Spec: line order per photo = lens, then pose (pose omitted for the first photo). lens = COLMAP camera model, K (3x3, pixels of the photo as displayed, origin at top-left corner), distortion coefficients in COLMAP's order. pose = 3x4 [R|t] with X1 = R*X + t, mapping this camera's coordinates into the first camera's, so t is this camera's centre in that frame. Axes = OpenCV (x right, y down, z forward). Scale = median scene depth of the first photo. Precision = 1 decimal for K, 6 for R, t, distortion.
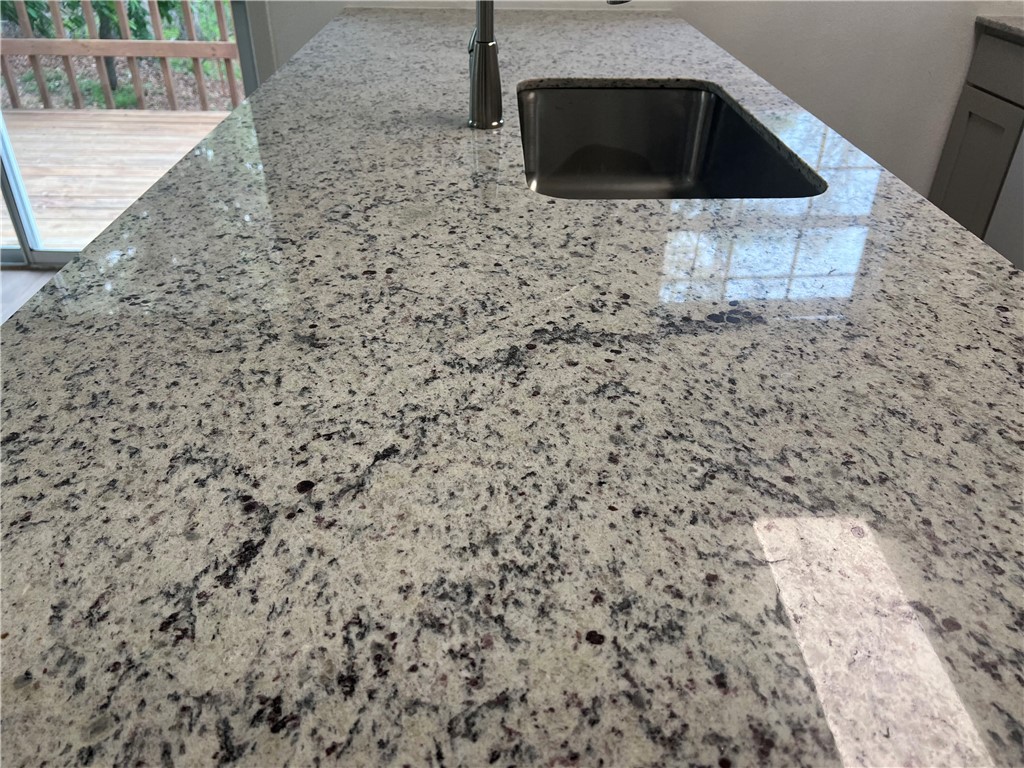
lens RADIAL K [[773.2, 0, 508.2], [0, 773.2, 394.4], [0, 0, 1]] dist [0.049527, -0.054698]
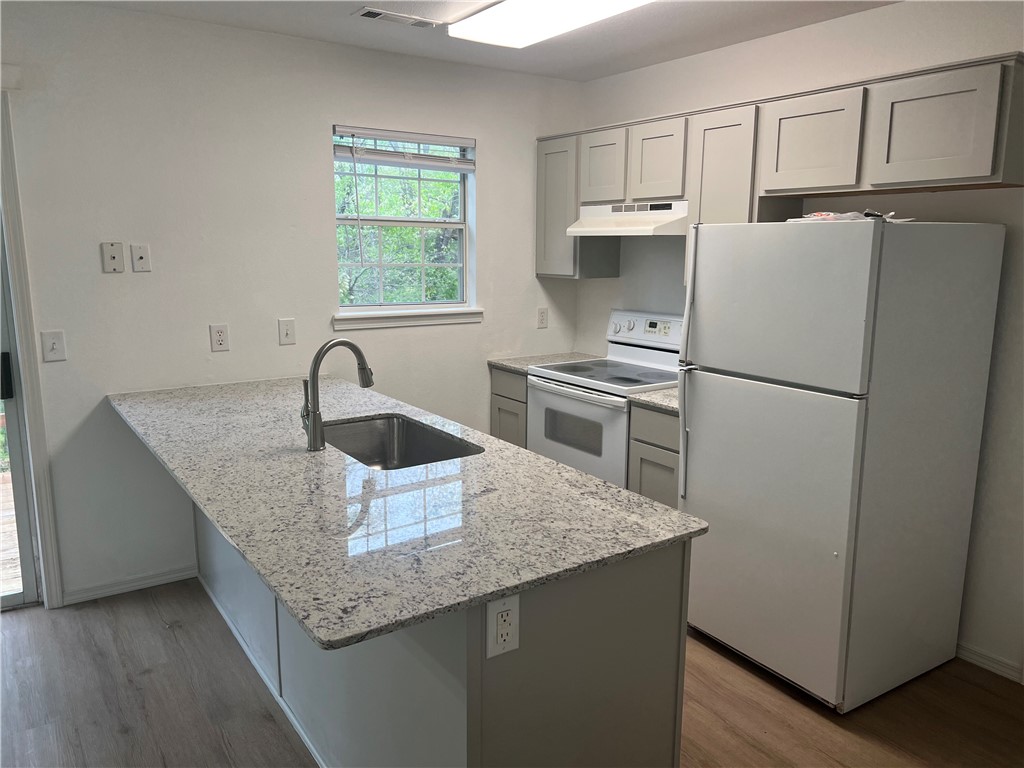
lens RADIAL K [[773.2, 0, 512.3], [0, 773.2, 384.1], [0, 0, 1]] dist [0.049527, -0.054698]
pose [[0.832925, -0.108053, 0.542734, -1.226882], [0.308607, 0.904782, -0.293482, 0.440439], [-0.459345, 0.411940, 0.786961, -1.574794]]
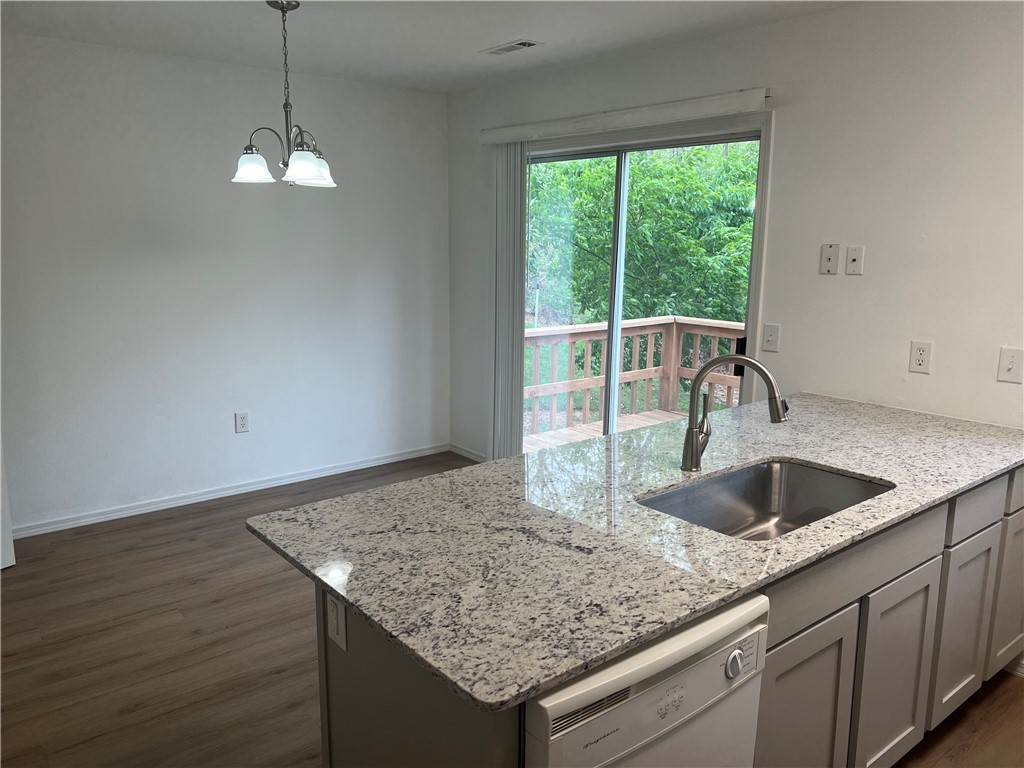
lens RADIAL K [[773.2, 0, 515.0], [0, 773.2, 381.3], [0, 0, 1]] dist [0.049527, -0.054698]
pose [[0.615526, 0.139690, -0.775638, 1.978469], [-0.437265, 0.879327, -0.188638, -0.012802], [0.655689, 0.455270, 0.602330, -0.813405]]
